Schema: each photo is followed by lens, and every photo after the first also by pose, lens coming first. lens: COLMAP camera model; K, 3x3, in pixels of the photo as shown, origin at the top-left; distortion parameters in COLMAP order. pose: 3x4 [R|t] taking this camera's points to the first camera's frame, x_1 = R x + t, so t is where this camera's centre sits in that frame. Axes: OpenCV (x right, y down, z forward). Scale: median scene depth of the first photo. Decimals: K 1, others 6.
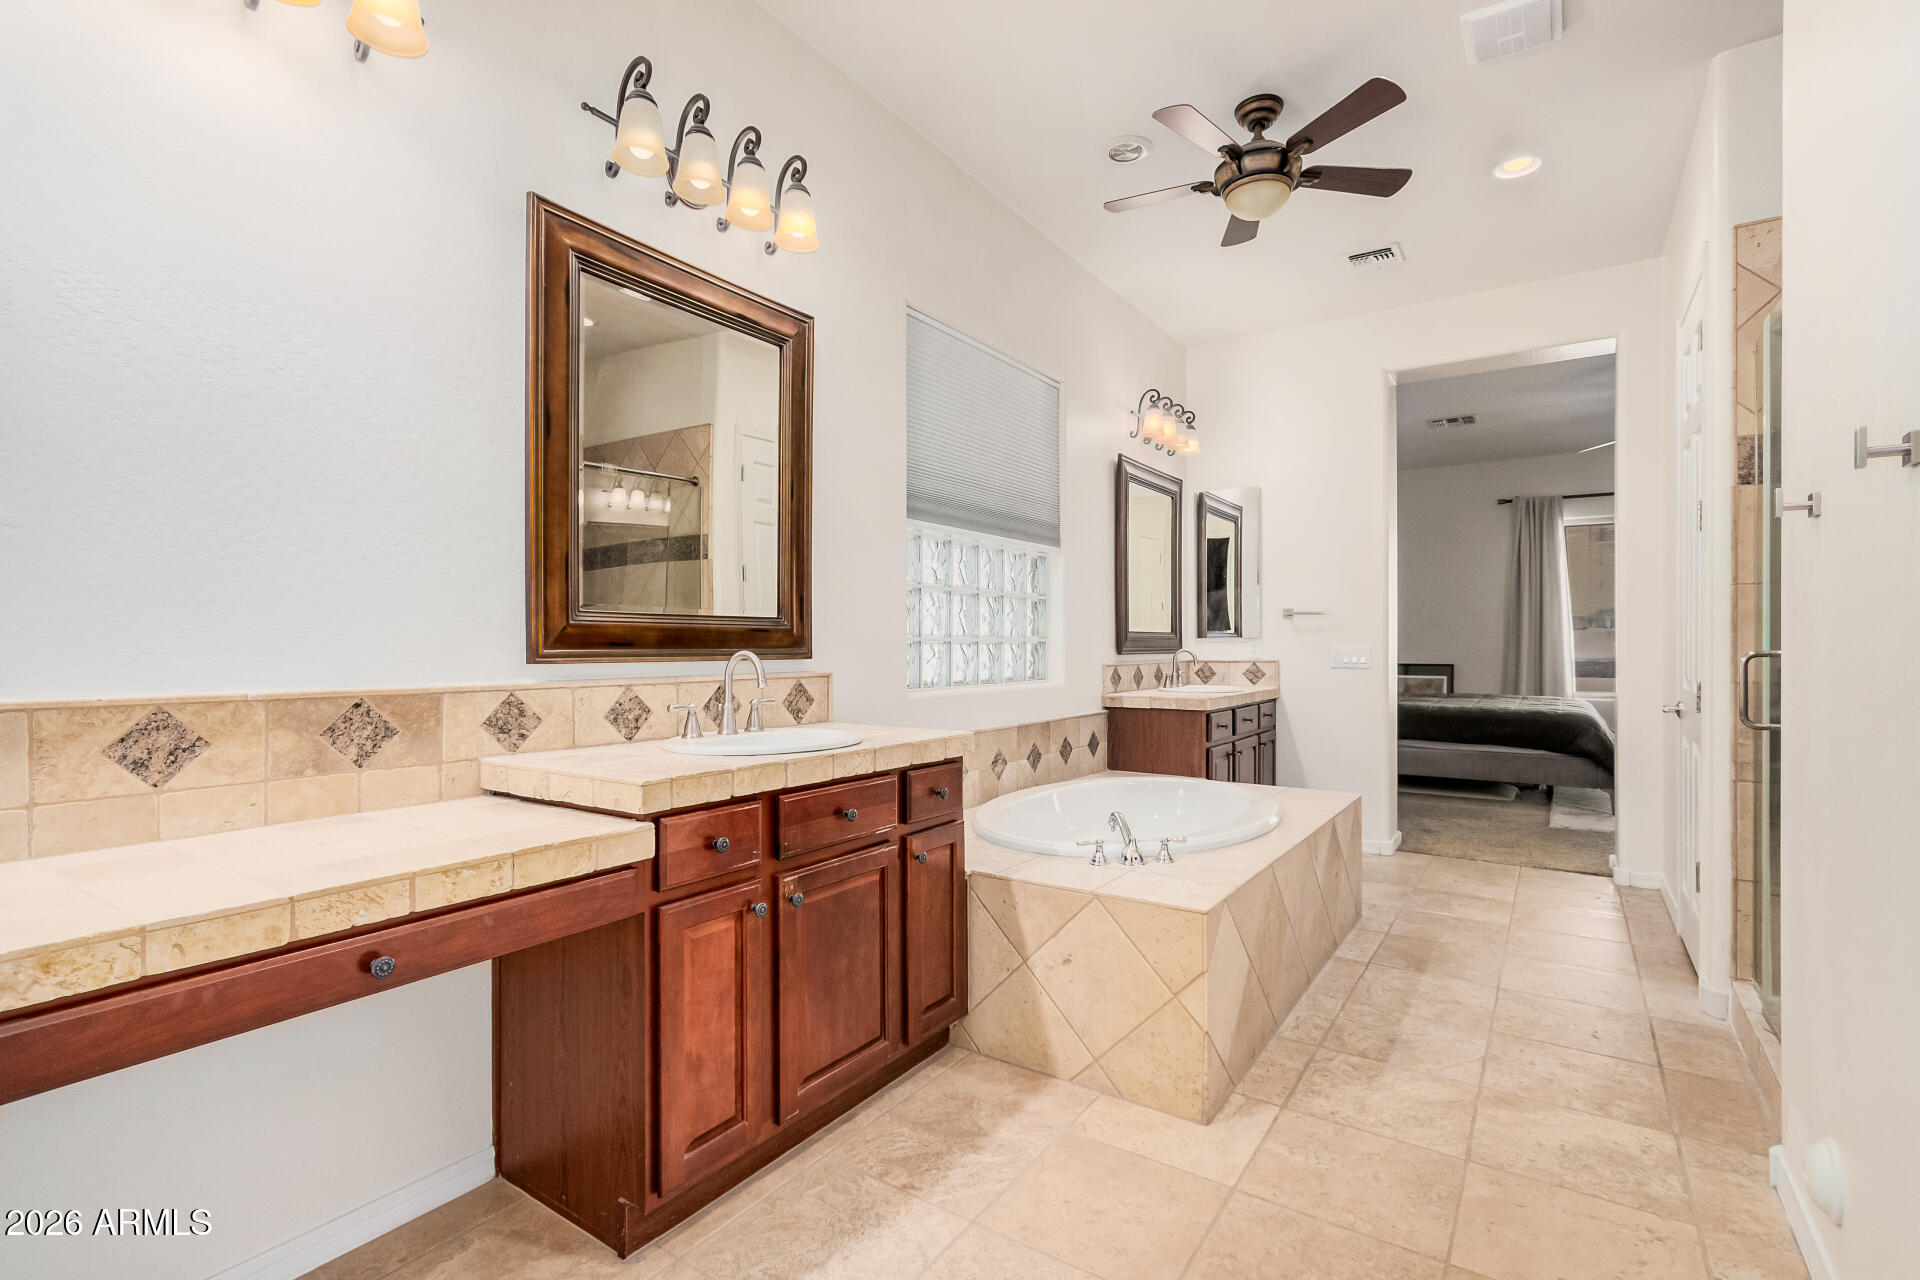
lens RADIAL K [[887.2, 0, 959.5], [0, 887.2, 650.3], [0, 0, 1]] dist [0.004102, 0.000165]
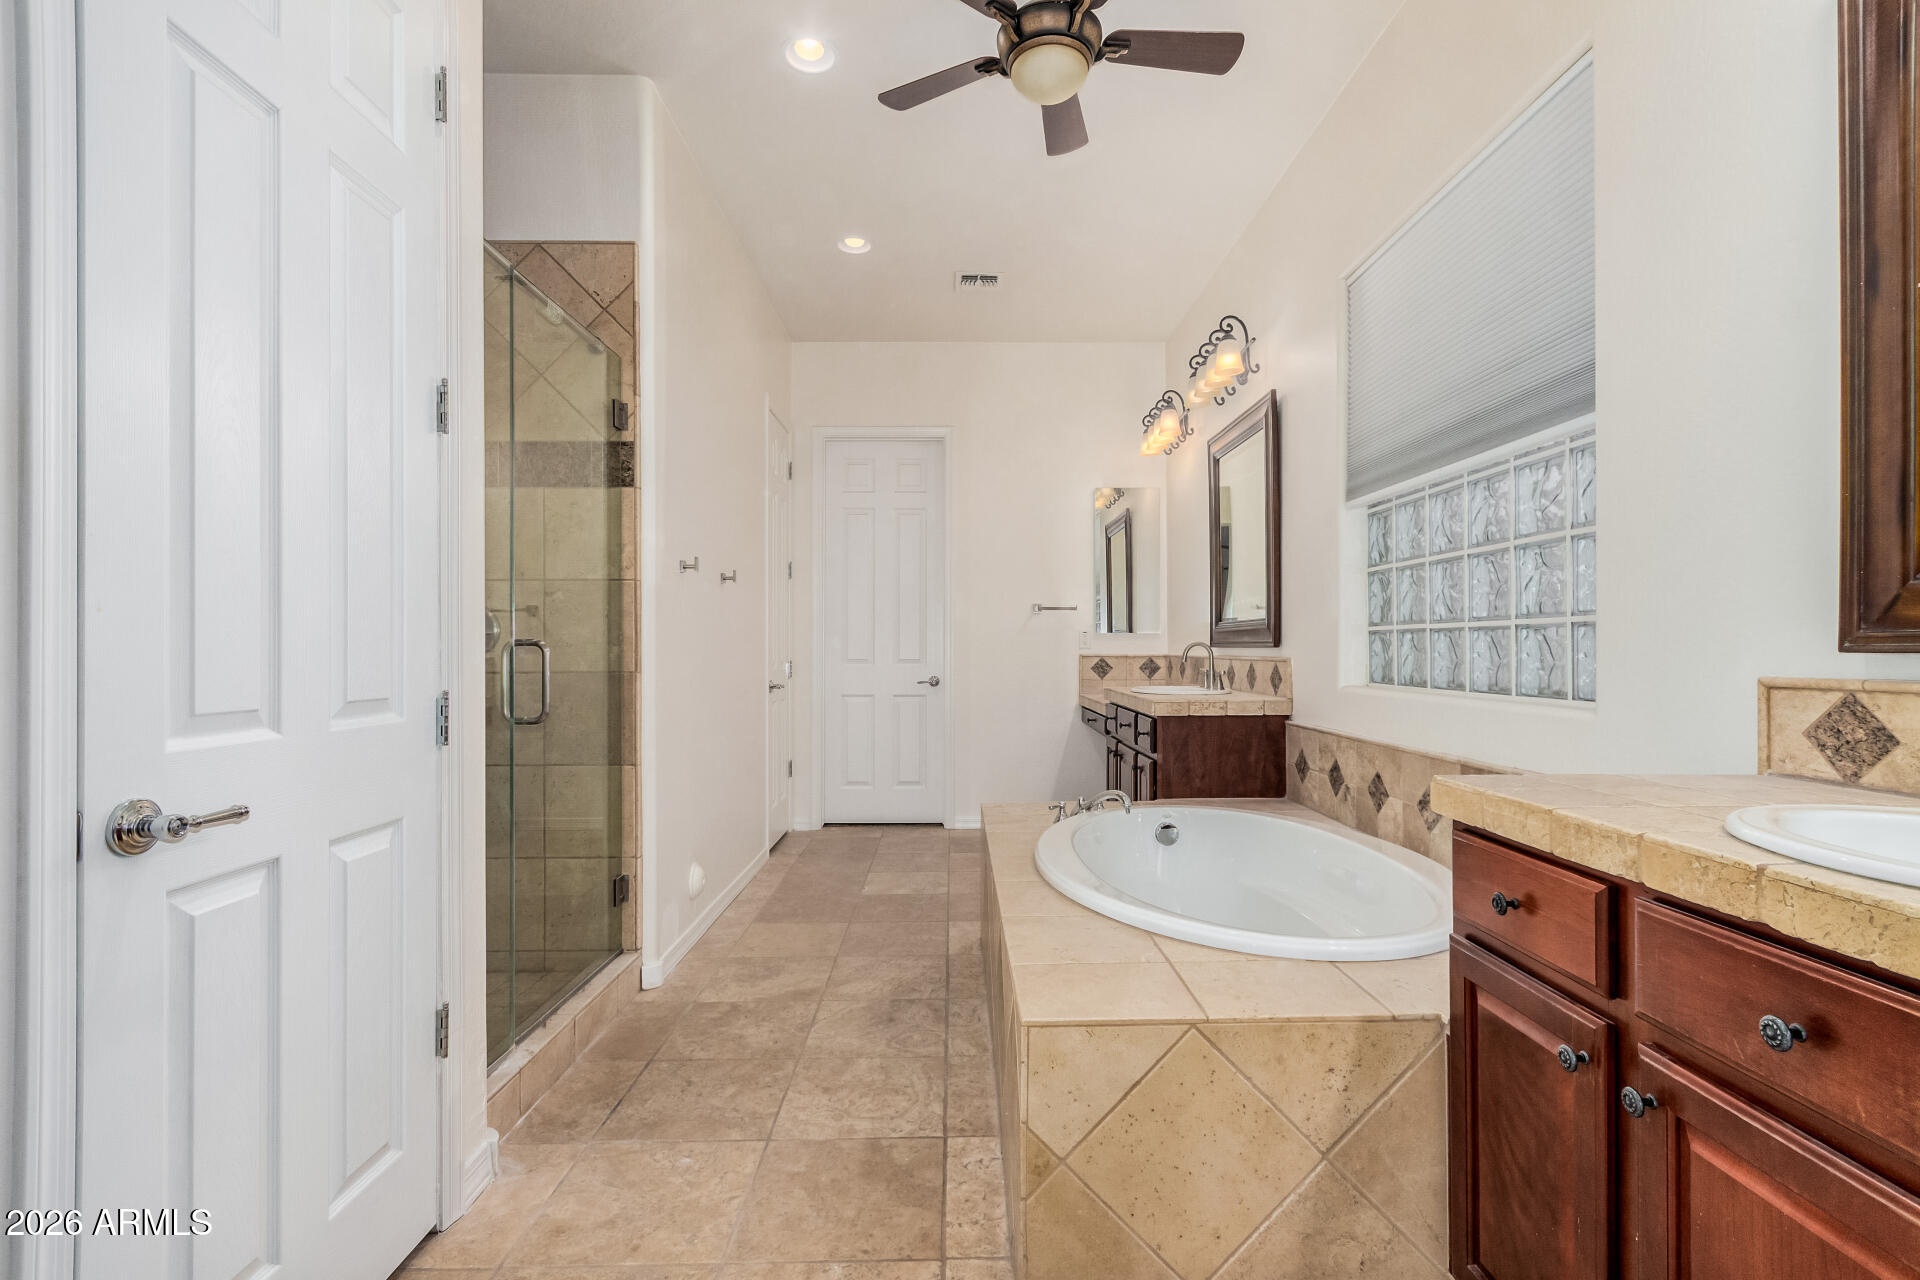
lens RADIAL K [[887.2, 0, 962.3], [0, 887.2, 643.9], [0, 0, 1]] dist [0.004102, 0.000165]
pose [[-0.822119, -0.002503, -0.569310, 0.999701], [0.001807, 0.999974, -0.007006, 0.012670], [0.569313, -0.006788, -0.822093, 1.886557]]
